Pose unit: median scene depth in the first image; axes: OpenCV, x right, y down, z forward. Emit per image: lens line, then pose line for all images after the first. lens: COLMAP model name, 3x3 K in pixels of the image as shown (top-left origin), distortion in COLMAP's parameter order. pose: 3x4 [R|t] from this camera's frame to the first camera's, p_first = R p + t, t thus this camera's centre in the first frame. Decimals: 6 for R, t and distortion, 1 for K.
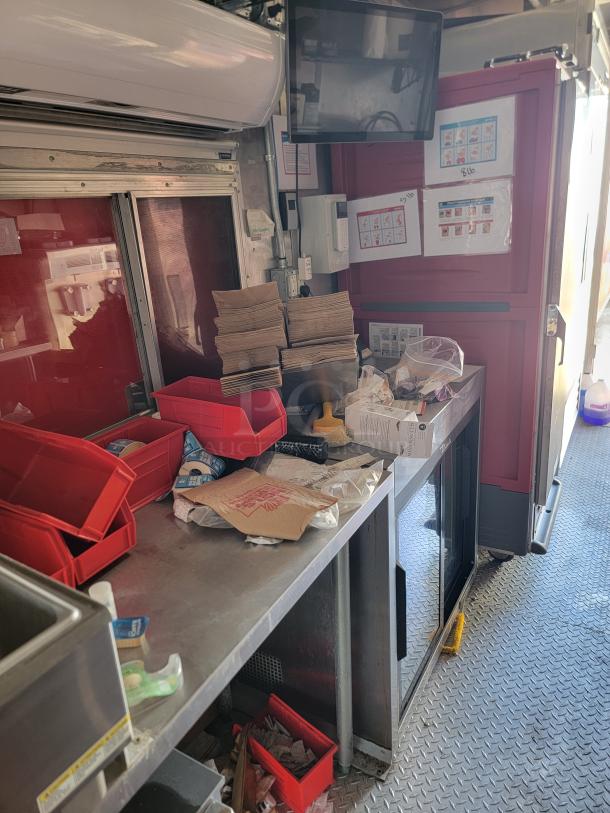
lens RADIAL K [[559.7, 0, 300.3], [0, 559.7, 407.3], [0, 0, 1]] dist [0.037665, -0.002942]
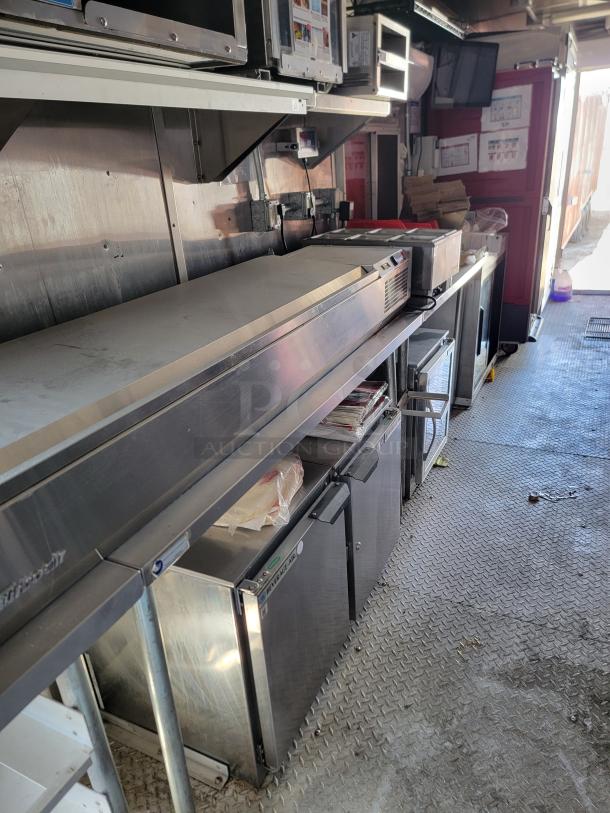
lens RADIAL K [[565.1, 0, 305.1], [0, 565.1, 420.8], [0, 0, 1]] dist [0.022952, -0.002498]
pose [[0.997403, -0.020259, 0.069117, -0.526830], [0.014019, 0.995879, 0.089606, 0.396071], [-0.070648, -0.088404, 0.993576, -0.947252]]
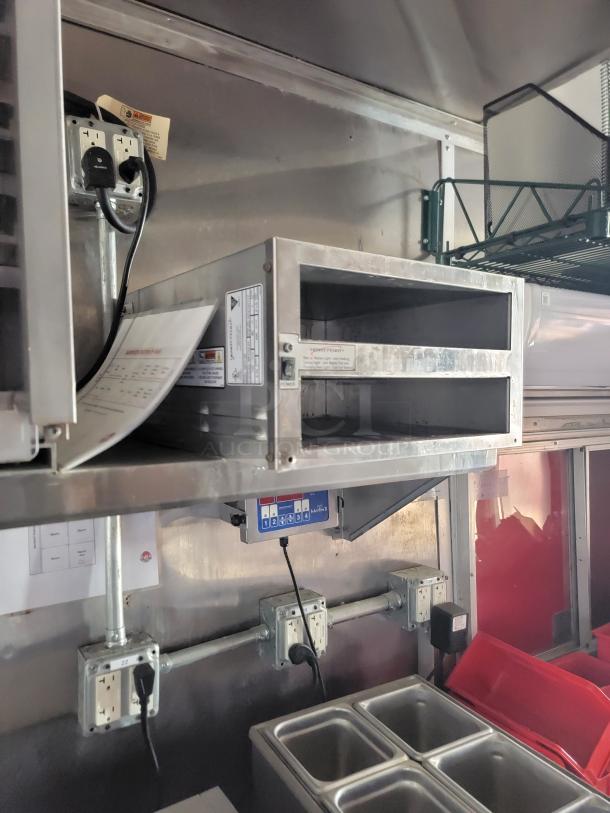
lens RADIAL K [[559.7, 0, 300.3], [0, 559.7, 407.3], [0, 0, 1]] dist [0.037665, -0.002942]
pose [[0.885412, 0.062916, -0.460529, -0.196562], [-0.199650, 0.946219, -0.254578, -0.028917], [0.419744, 0.317351, 0.850355, -0.182821]]
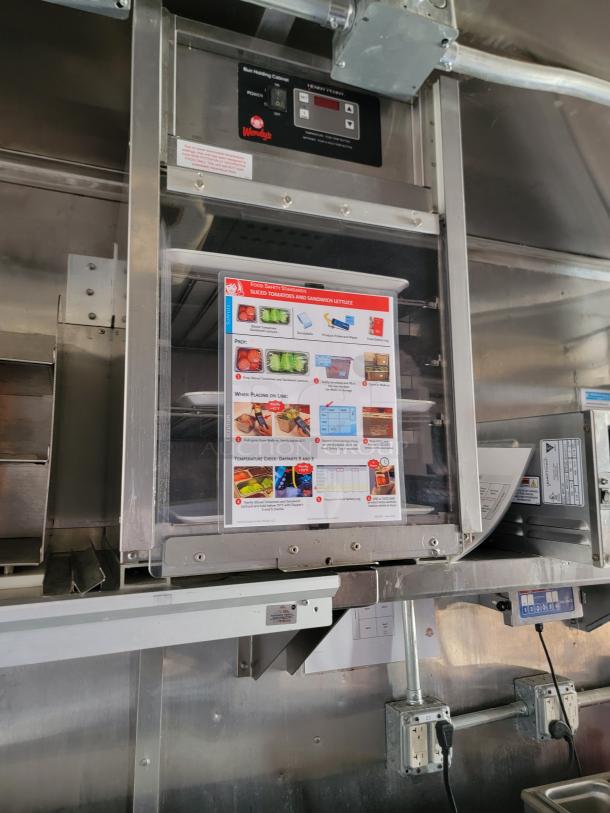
lens RADIAL K [[554.5, 0, 314.3], [0, 554.5, 405.0], [0, 0, 1]] dist [0.071283, -0.070233]
pose [[0.779477, -0.031026, -0.625661, -0.236460], [-0.252424, 0.898539, -0.359039, 0.023750], [0.573321, 0.437795, 0.692559, -0.386088]]
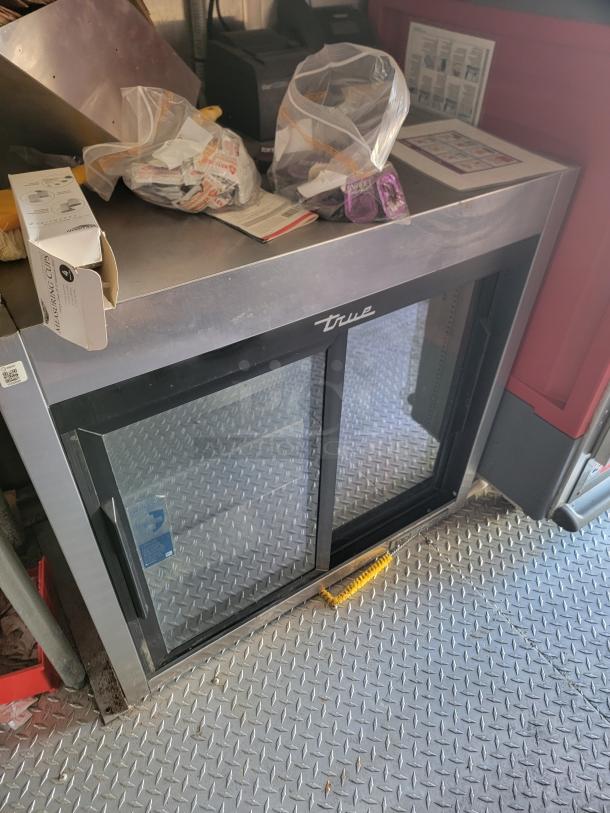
lens RADIAL K [[583.6, 0, 305.0], [0, 583.6, 406.5], [0, 0, 1]] dist [0.049925, 0.000505]
pose [[0.892372, 0.356472, -0.276766, 0.359578], [-0.219389, 0.878578, 0.424227, -0.064512], [0.394386, -0.317849, 0.862225, 0.467110]]
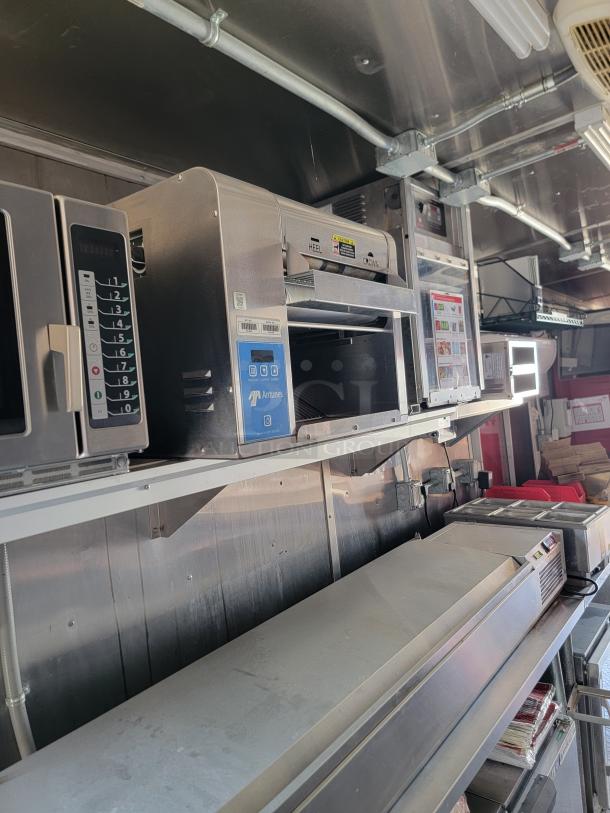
lens RADIAL K [[559.7, 0, 300.3], [0, 559.7, 407.3], [0, 0, 1]] dist [0.037665, -0.002942]
pose [[0.987840, -0.024552, -0.153523, -0.561249], [-0.024041, 0.951454, -0.306851, 0.285655], [0.153604, 0.306811, 0.939294, -1.007816]]
